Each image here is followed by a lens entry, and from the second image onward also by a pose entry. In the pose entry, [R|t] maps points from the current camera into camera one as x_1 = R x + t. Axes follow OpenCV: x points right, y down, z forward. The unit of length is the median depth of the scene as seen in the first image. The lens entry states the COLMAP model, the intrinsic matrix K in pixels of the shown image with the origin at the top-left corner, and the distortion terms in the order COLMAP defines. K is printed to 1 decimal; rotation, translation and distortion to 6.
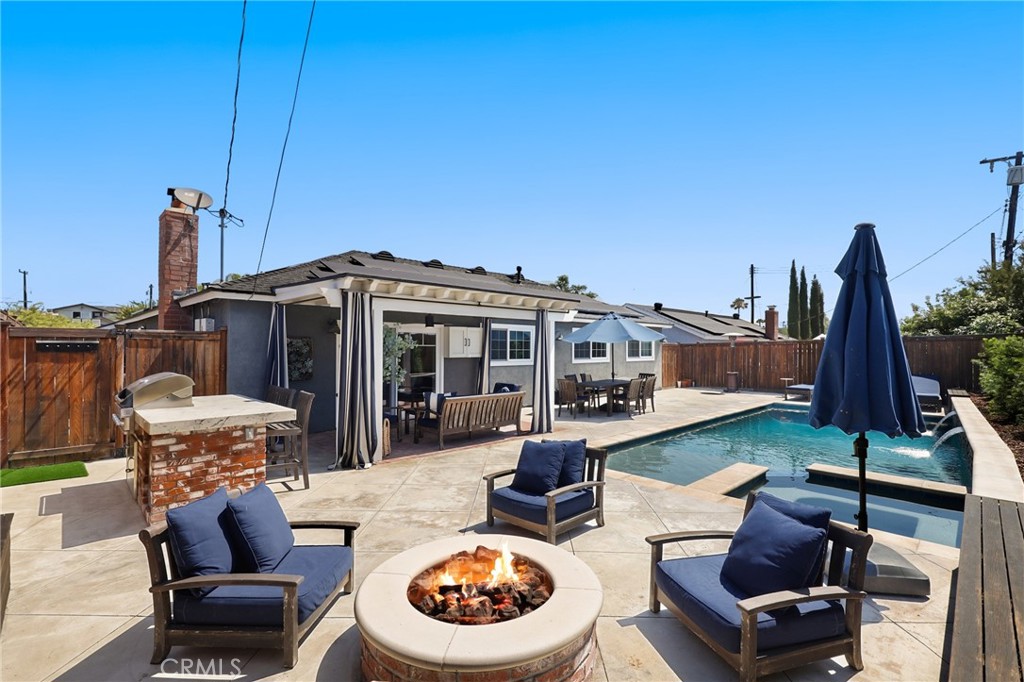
lens RADIAL K [[464.5, 0, 516.9], [0, 464.5, 344.7], [0, 0, 1]] dist [-0.002693, -0.000532]
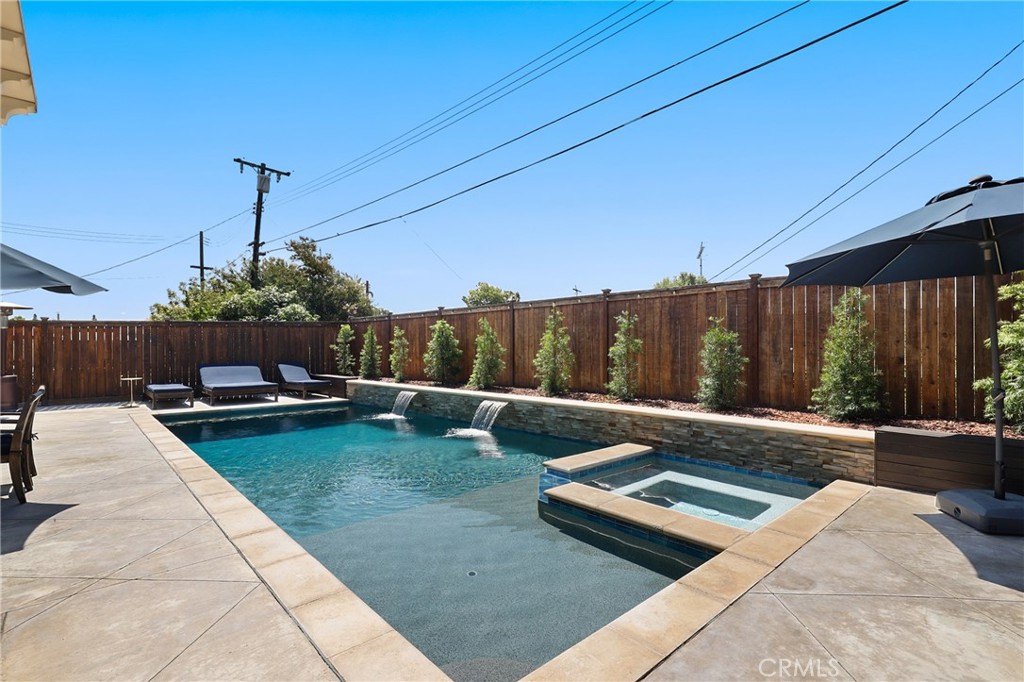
lens RADIAL K [[483.3, 0, 514.8], [0, 483.3, 346.9], [0, 0, 1]] dist [0.000692, 0.000880]
pose [[0.042175, -0.005248, 0.999096, -0.081748], [-0.003945, 0.999978, 0.005419, 0.024952], [-0.999102, -0.004170, 0.042153, 0.460731]]
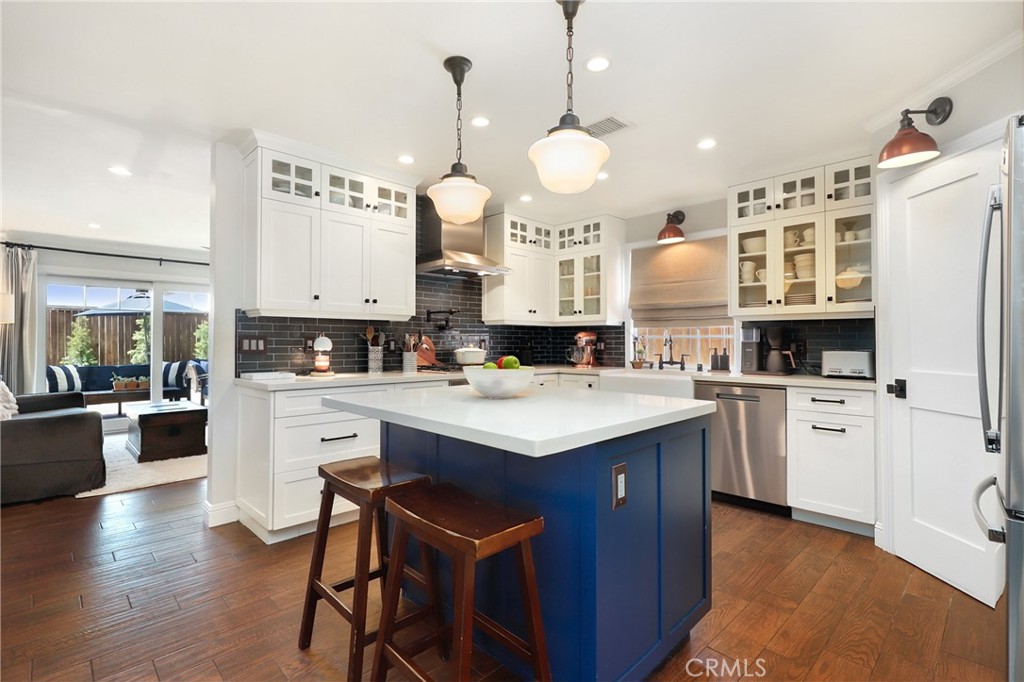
lens RADIAL K [[475.7, 0, 510.7], [0, 475.7, 333.6], [0, 0, 1]] dist [0.000307, -0.000173]
pose [[-0.999949, -0.006890, 0.007428, -0.505911], [-0.007025, 0.999807, -0.018369, 0.025859], [-0.007300, -0.018420, -0.999804, 1.101621]]
